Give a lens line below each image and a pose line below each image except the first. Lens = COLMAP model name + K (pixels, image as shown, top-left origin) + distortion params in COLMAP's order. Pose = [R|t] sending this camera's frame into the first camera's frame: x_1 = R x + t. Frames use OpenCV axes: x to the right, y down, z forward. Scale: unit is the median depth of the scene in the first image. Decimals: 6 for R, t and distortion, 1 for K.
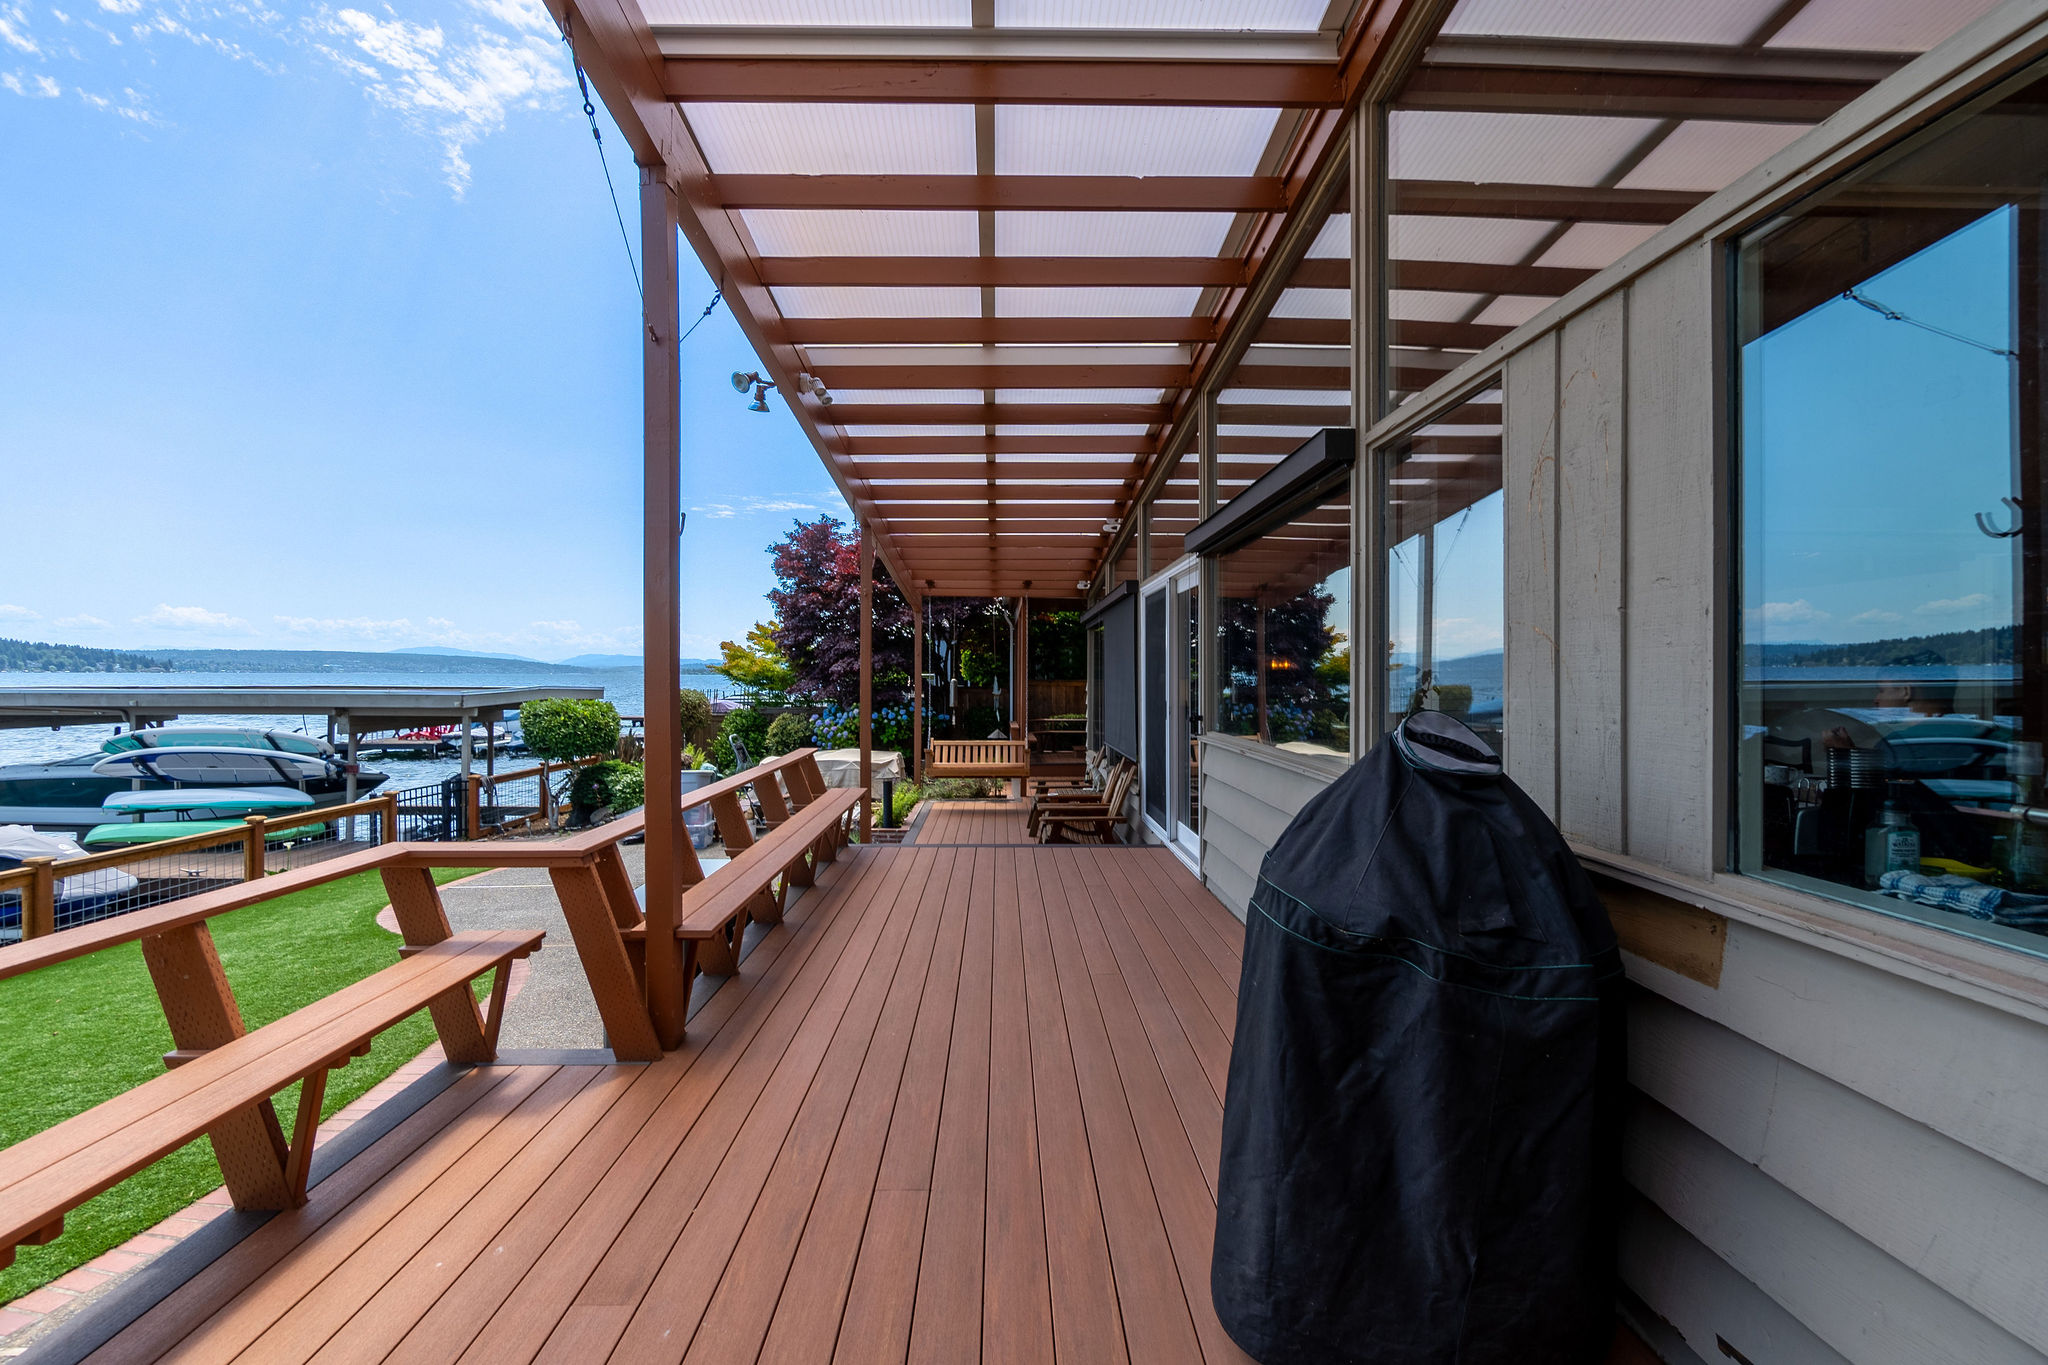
lens RADIAL K [[888.8, 0, 1006.7], [0, 888.8, 677.3], [0, 0, 1]] dist [-0.006257, 0.001034]
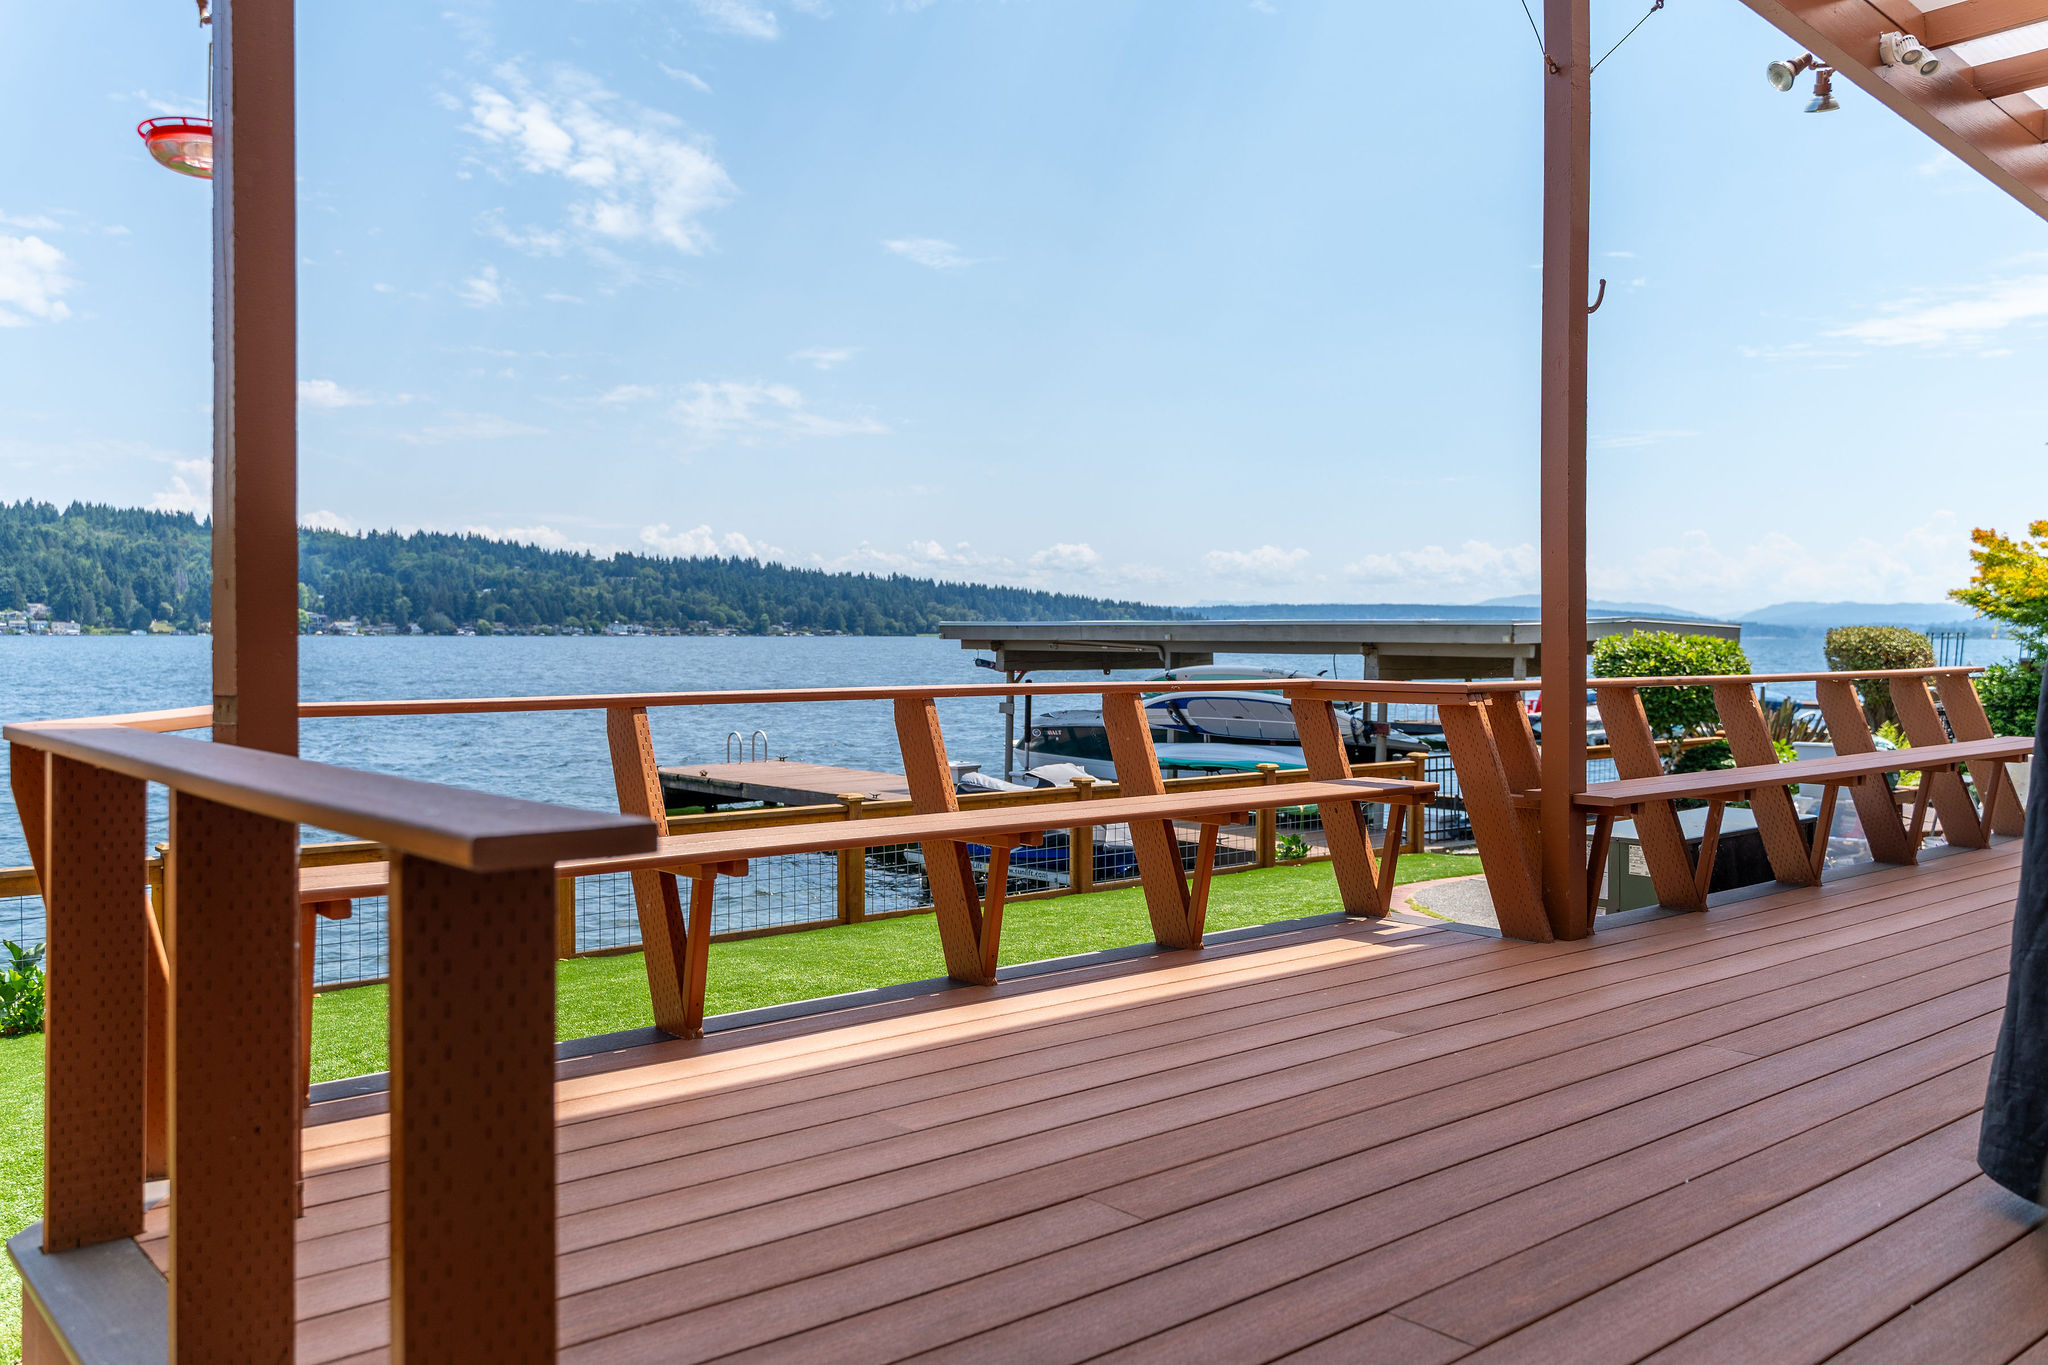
lens RADIAL K [[1621.4, 0, 1030.6], [0, 1621.4, 680.2], [0, 0, 1]] dist [0.004502, -0.008603]
pose [[0.639111, 0.018820, -0.768884, 0.360403], [-0.002181, 0.999741, 0.022659, 0.117318], [0.769112, -0.012805, 0.638986, -0.266418]]
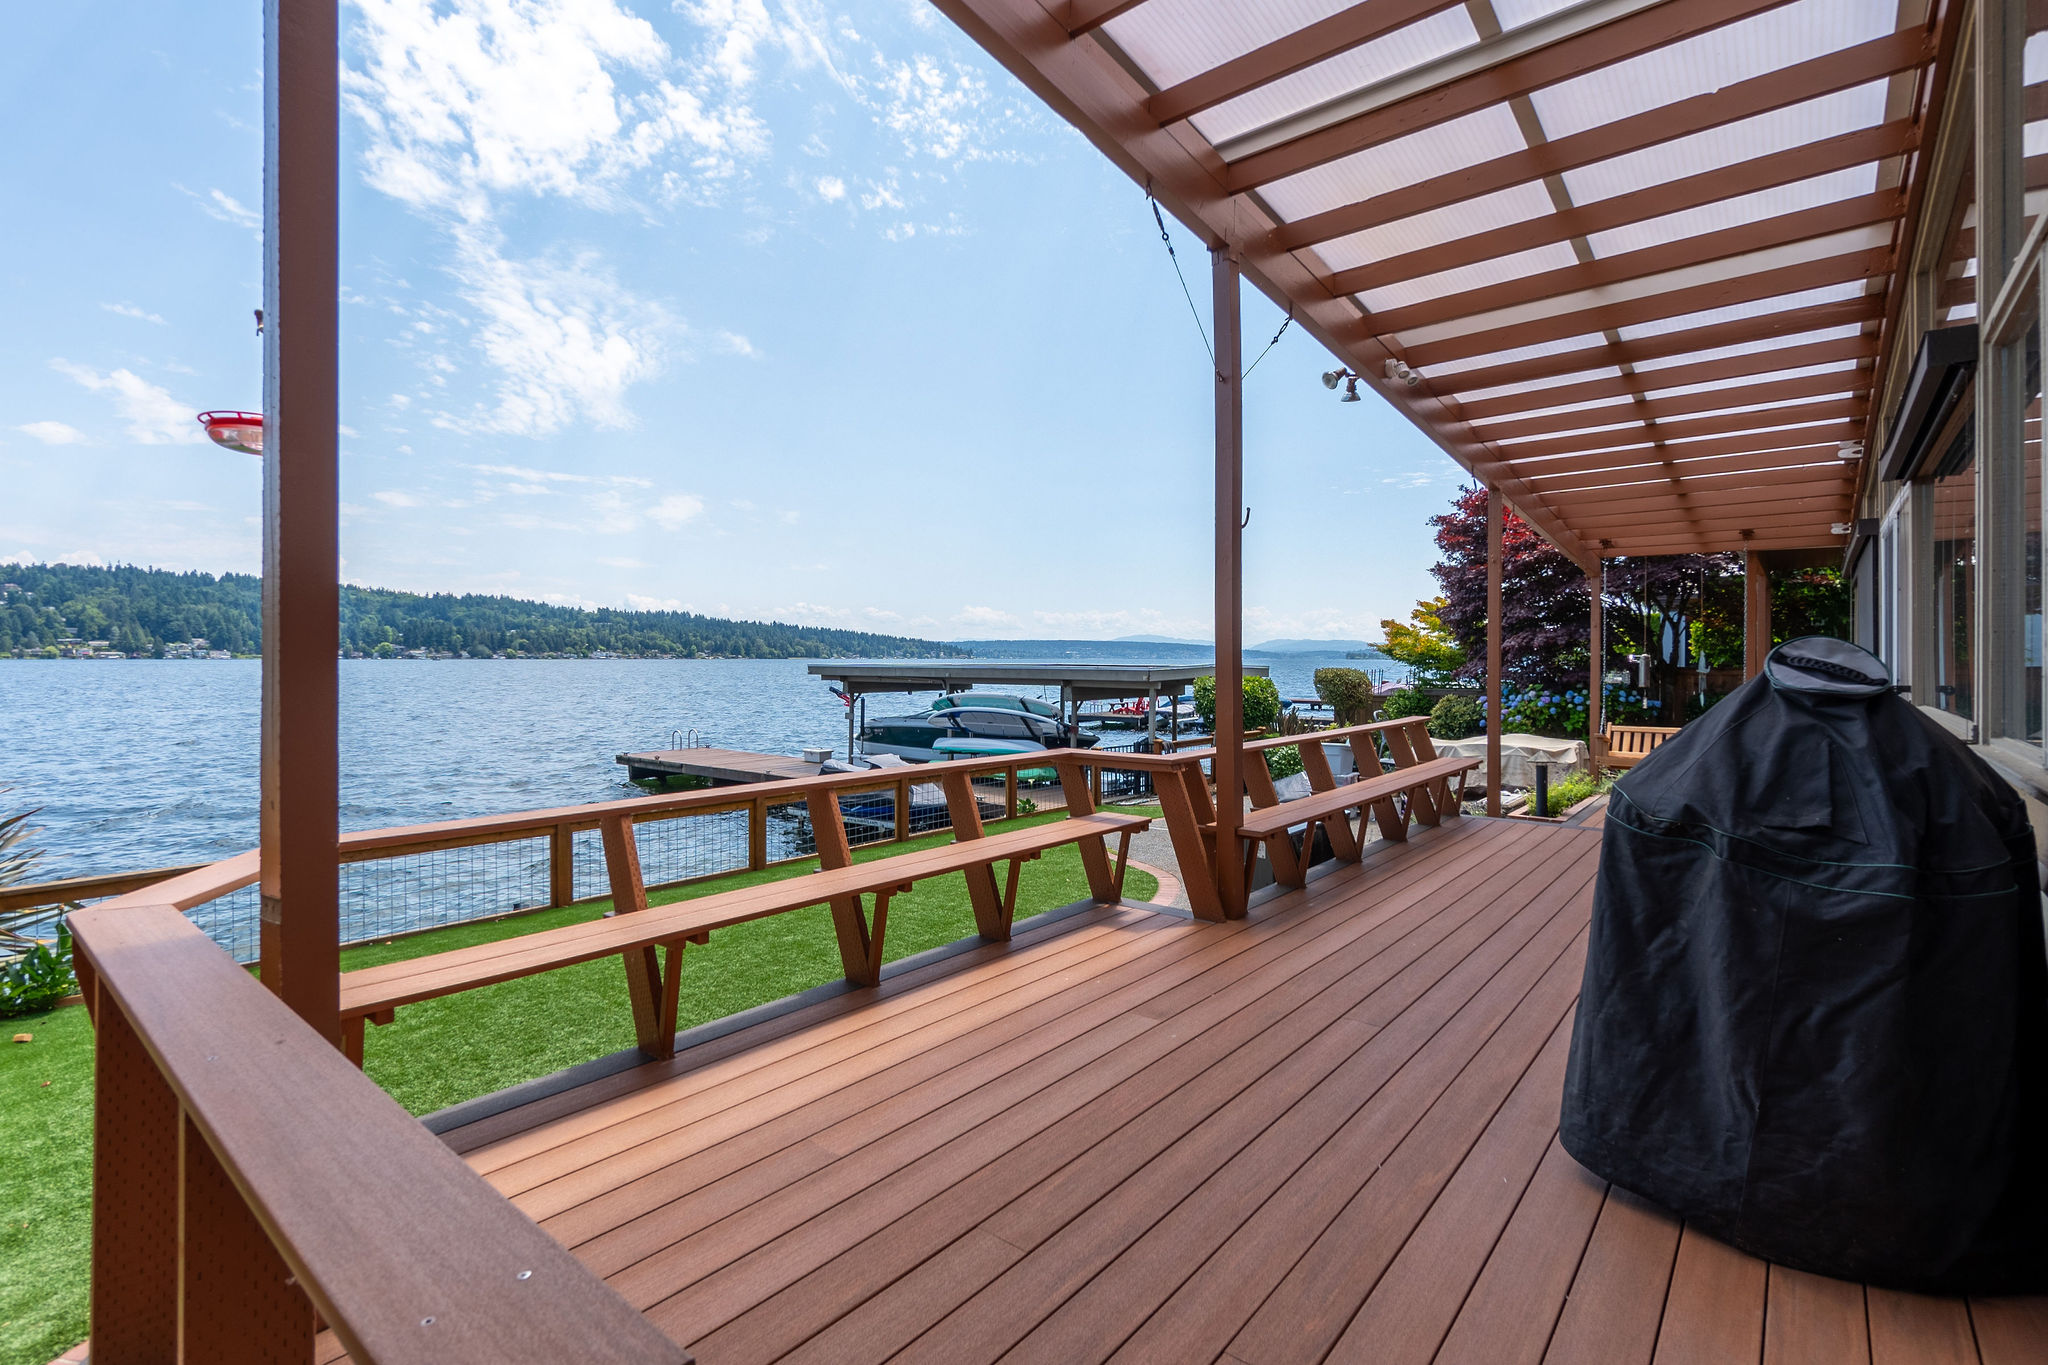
lens RADIAL K [[943.6, 0, 1016.4], [0, 943.6, 667.0], [0, 0, 1]] dist [-0.009826, 0.001222]
pose [[0.758519, 0.002942, -0.651644, 0.227853], [0.000118, 0.999989, 0.004651, 0.032263], [0.651651, -0.003604, 0.758511, -0.210979]]
